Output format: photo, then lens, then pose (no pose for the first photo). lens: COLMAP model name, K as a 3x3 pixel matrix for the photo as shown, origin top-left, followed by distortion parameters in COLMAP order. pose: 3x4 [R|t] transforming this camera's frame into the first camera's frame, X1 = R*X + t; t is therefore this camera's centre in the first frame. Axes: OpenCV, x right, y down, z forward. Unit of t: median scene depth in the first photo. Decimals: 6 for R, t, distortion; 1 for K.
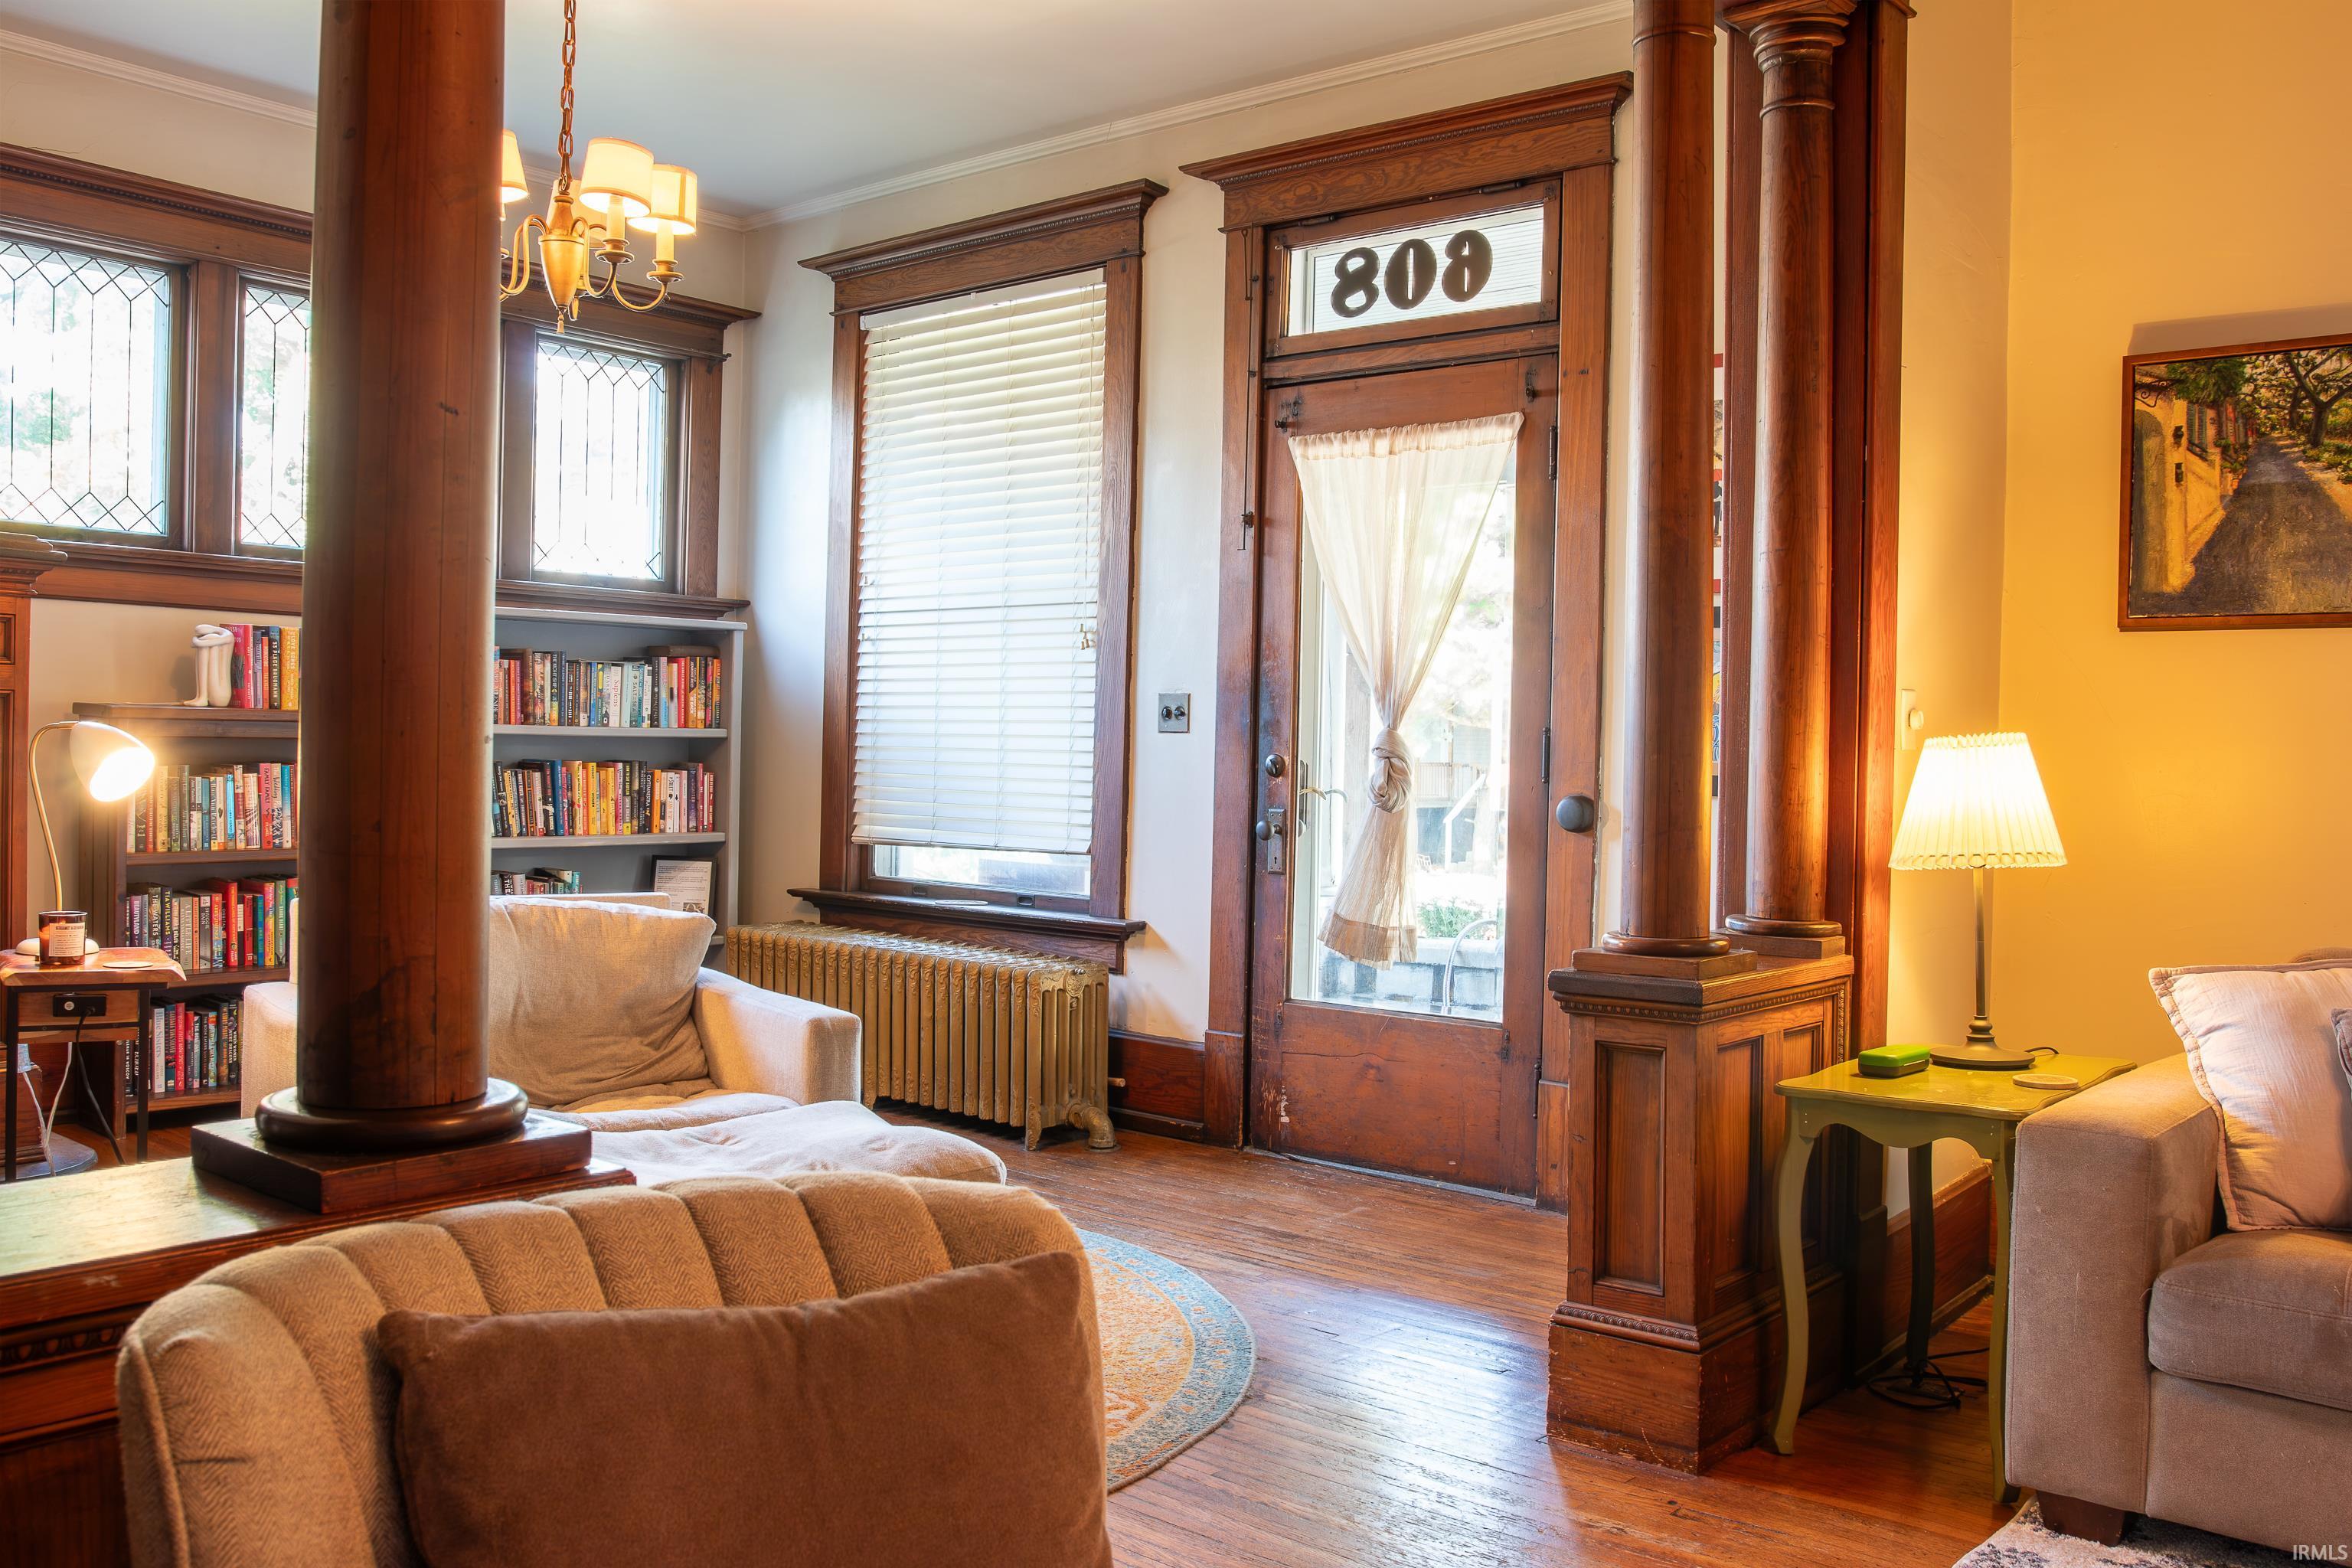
lens RADIAL K [[1926.2, 0, 1176.0], [0, 1926.2, 784.0], [0, 0, 1]] dist [-0.080379, 0.092564]
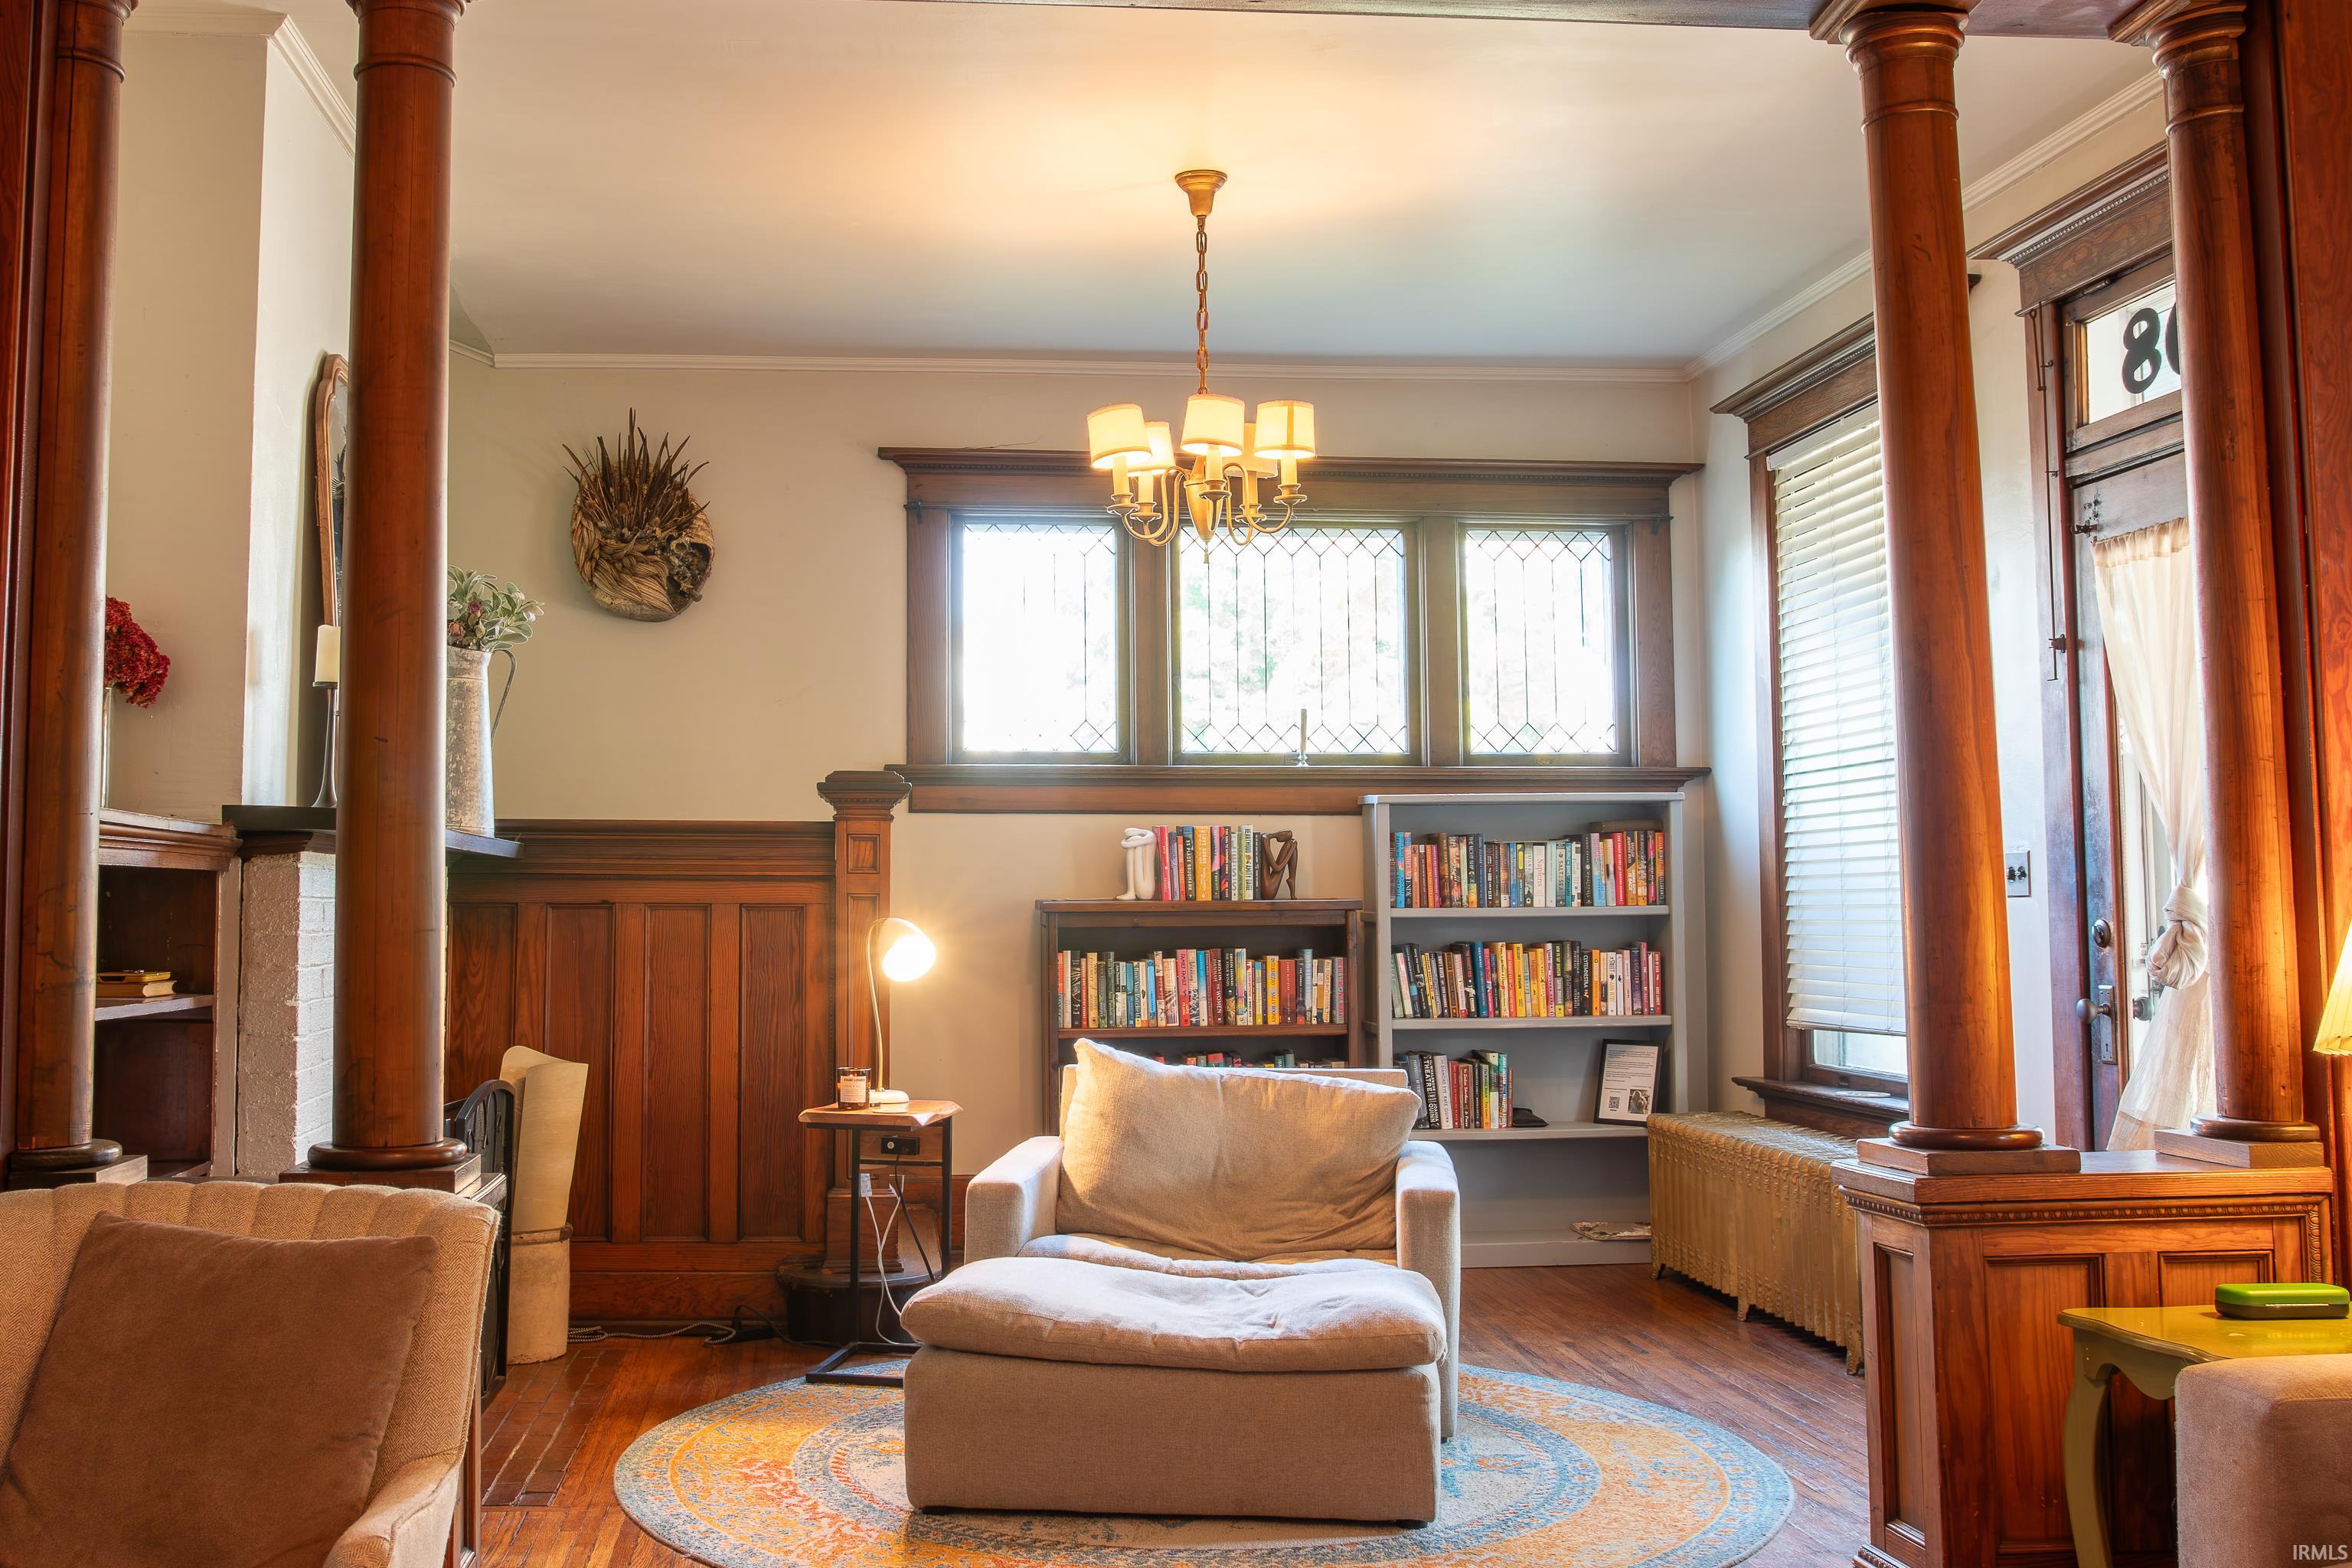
lens RADIAL K [[2328.6, 0, 1173.2], [0, 2328.6, 730.6], [0, 0, 1]] dist [-0.080863, 0.184785]
pose [[0.732779, -0.077911, -0.675992, 0.395537], [0.007578, 0.994296, -0.106382, 0.005893], [0.680425, 0.072832, 0.729190, -0.008056]]
